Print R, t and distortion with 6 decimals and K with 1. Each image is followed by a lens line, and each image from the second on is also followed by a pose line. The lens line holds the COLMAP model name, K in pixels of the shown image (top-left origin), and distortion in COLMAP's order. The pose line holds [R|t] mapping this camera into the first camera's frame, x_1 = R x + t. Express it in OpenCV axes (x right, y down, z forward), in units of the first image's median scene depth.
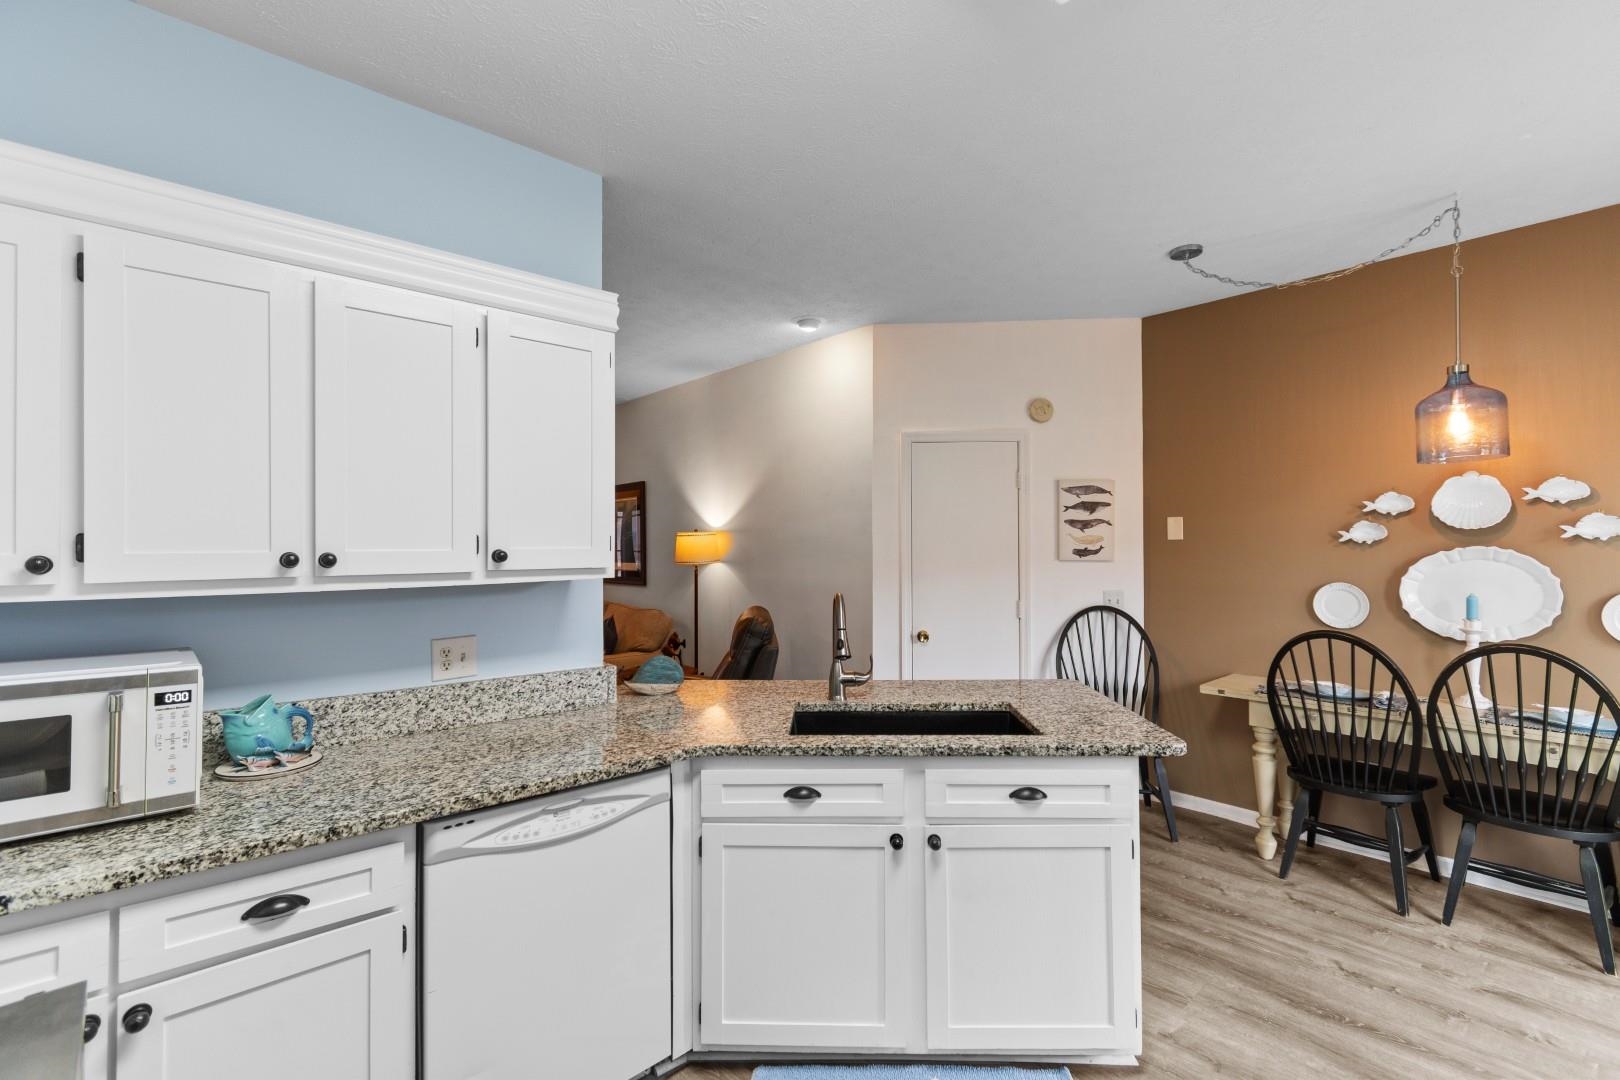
lens RADIAL K [[709.1, 0, 810.8], [0, 709.1, 539.0], [0, 0, 1]] dist [0.004843, -0.002594]
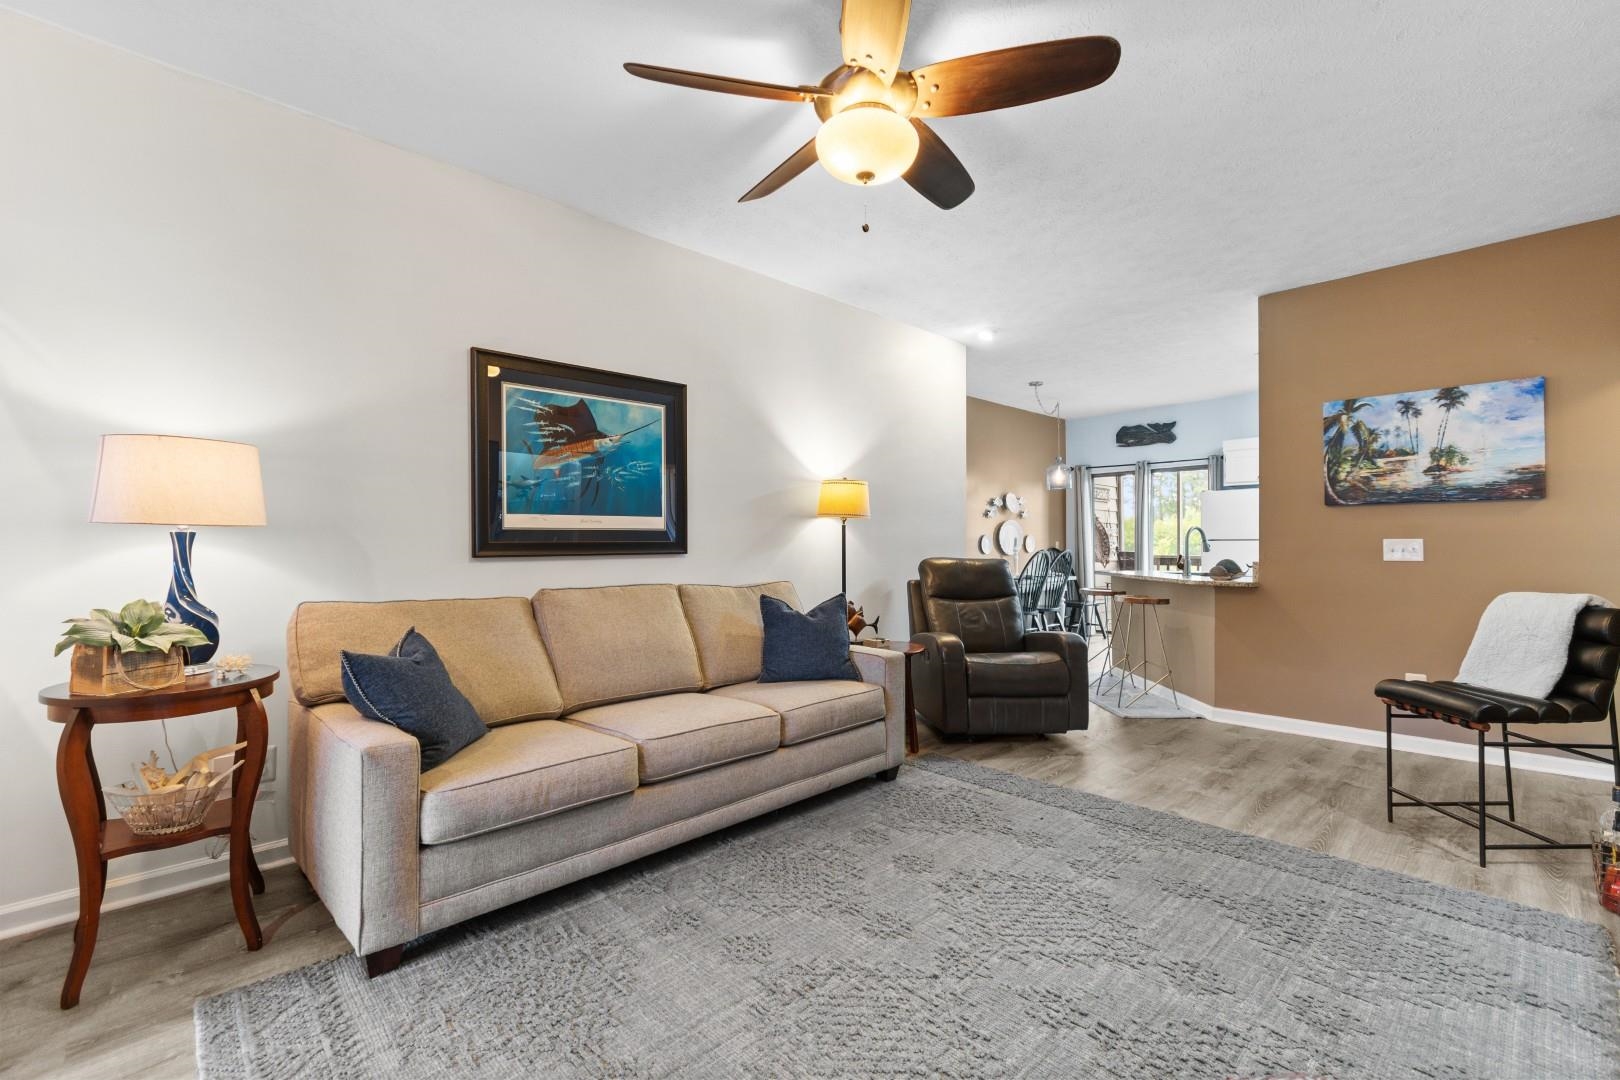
lens RADIAL K [[709.1, 0, 808.2], [0, 709.1, 539.3], [0, 0, 1]] dist [0.004843, -0.002594]
pose [[-0.031450, 0.012387, 0.999429, -1.800659], [-0.004819, 0.999910, -0.012544, 0.126414], [-0.999494, -0.005211, -0.031387, 1.911953]]
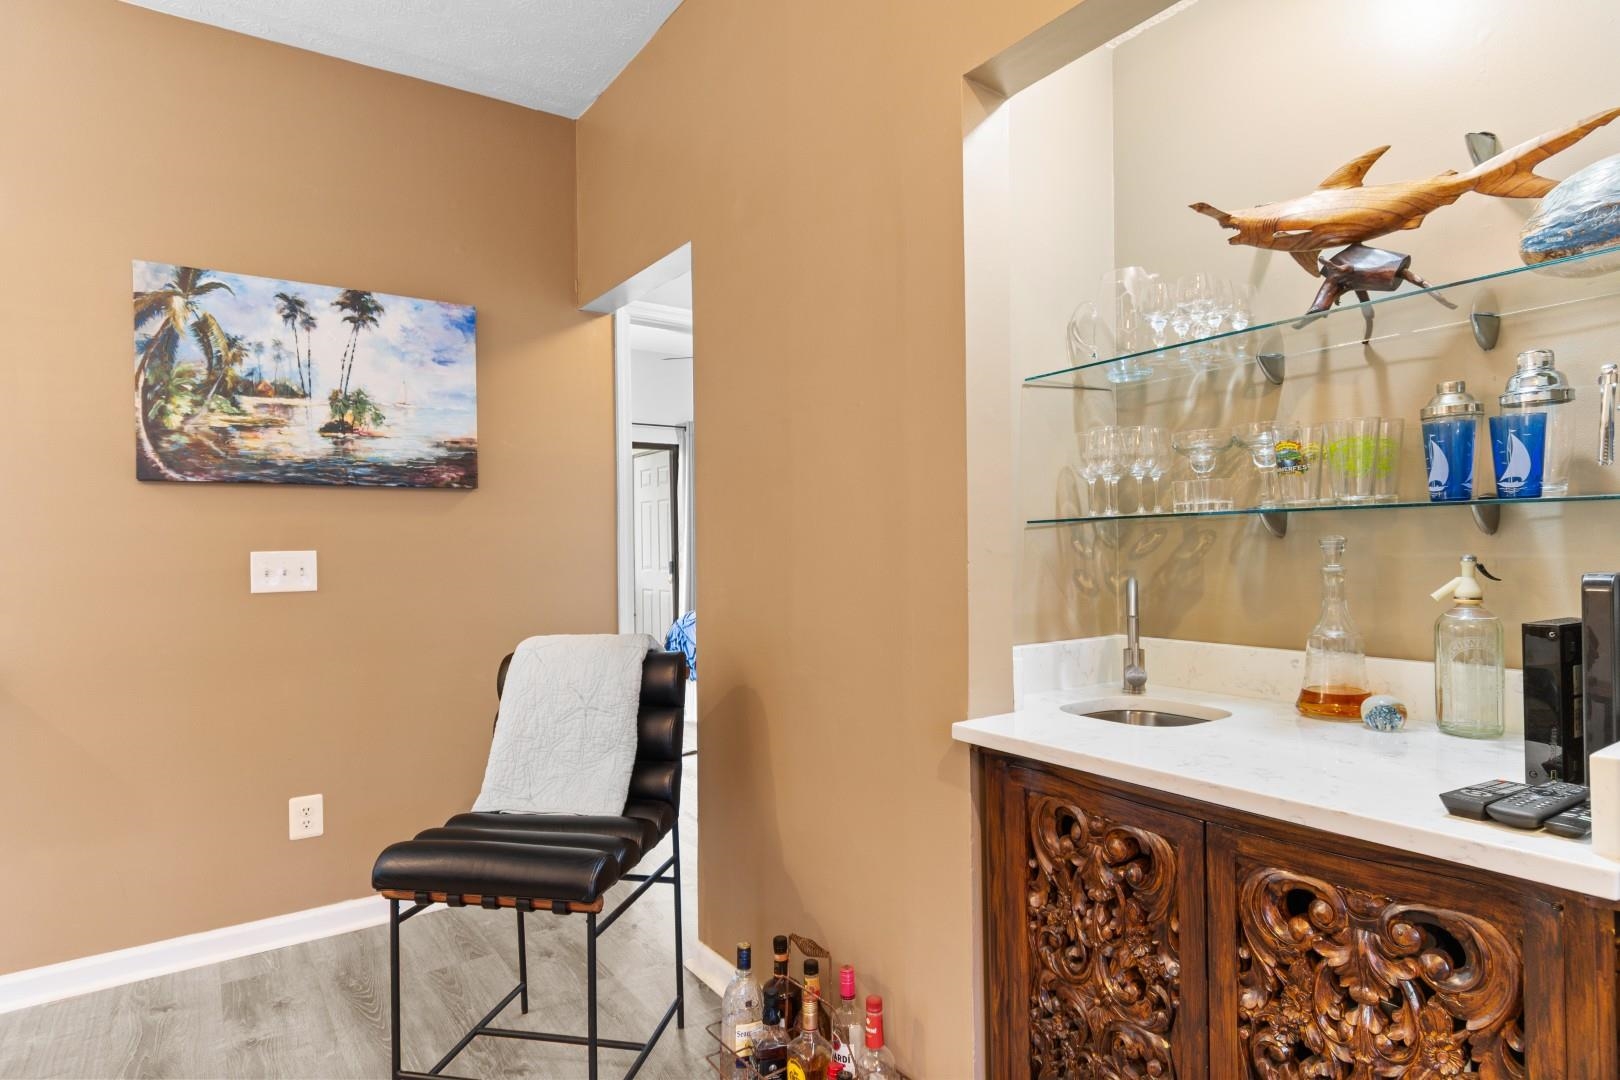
lens RADIAL K [[868.9, 0, 824.2], [0, 868.9, 548.9], [0, 0, 1]] dist [-0.001121, -0.005277]
pose [[-0.994409, 0.018700, 0.103932, -1.117658], [0.018263, 0.999820, -0.005151, 0.116066], [-0.104010, -0.003224, -0.994571, 1.564288]]
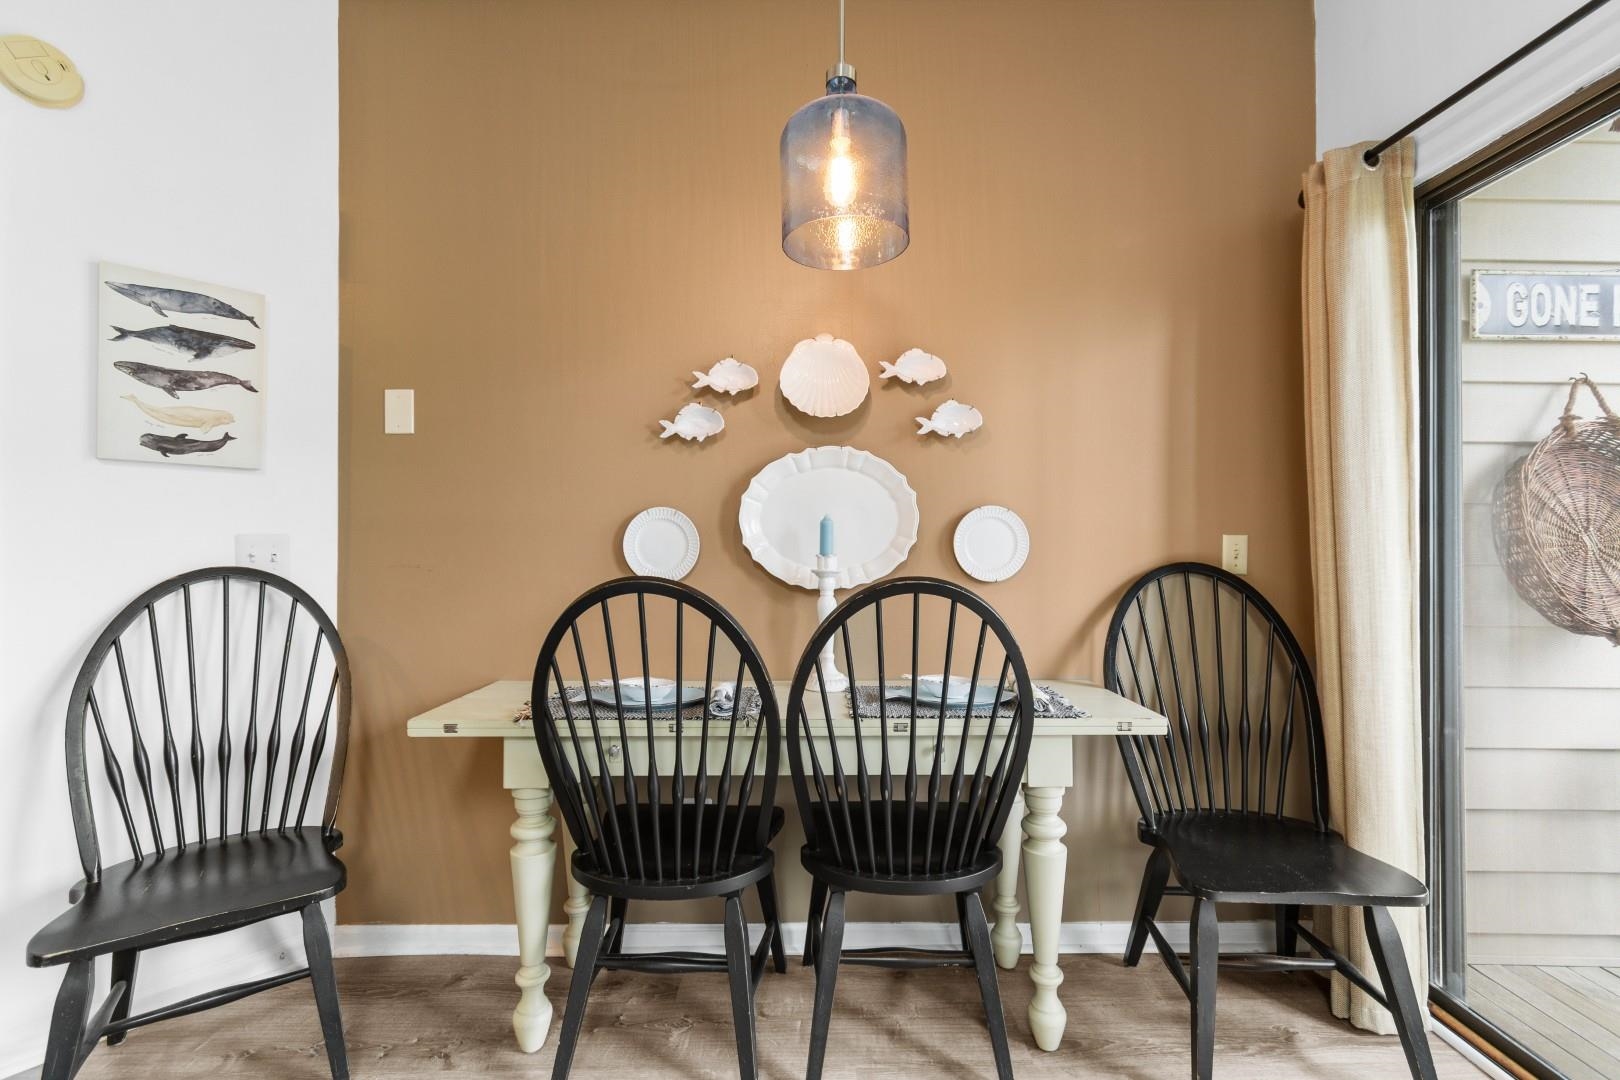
lens RADIAL K [[709.1, 0, 816.9], [0, 709.1, 545.1], [0, 0, 1]] dist [0.004843, -0.002594]
pose [[0.658229, 0.006434, 0.752791, 0.441036], [-0.010352, 0.999946, 0.000505, 0.105638], [-0.752747, -0.008125, 0.658260, 0.586753]]
